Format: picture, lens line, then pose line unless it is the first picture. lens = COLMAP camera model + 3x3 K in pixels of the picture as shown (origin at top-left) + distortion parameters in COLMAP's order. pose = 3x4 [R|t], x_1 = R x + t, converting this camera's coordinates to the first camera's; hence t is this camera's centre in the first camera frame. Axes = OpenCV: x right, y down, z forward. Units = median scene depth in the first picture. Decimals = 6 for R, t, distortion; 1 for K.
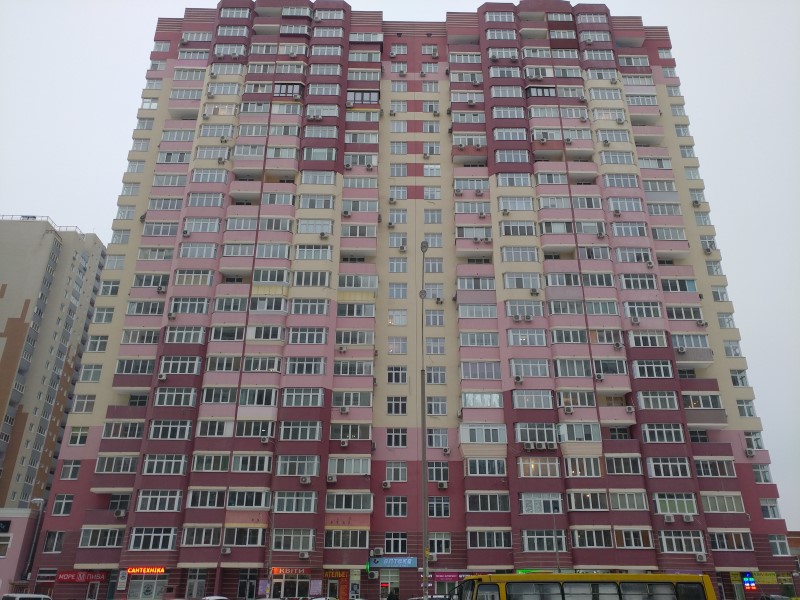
lens RADIAL K [[607.2, 0, 398.4], [0, 607.2, 301.0], [0, 0, 1]] dist [-0.050079, -0.001943]
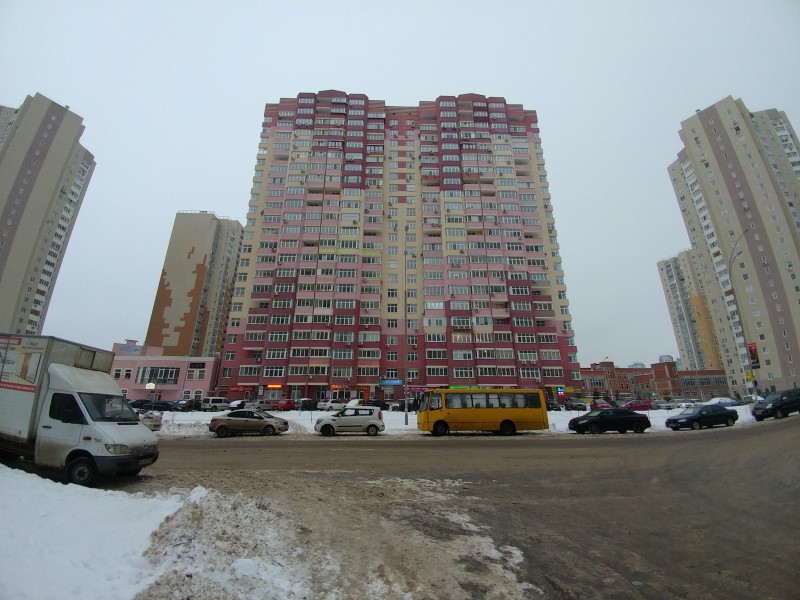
lens RADIAL K [[385.5, 0, 399.9], [0, 385.5, 299.7], [0, 0, 1]] dist [0.000683, 0.000080]
pose [[0.999682, 0.001216, 0.025197, -0.010470], [-0.004134, 0.993229, 0.116096, -0.004270], [-0.024885, -0.116163, 0.992918, -0.281704]]
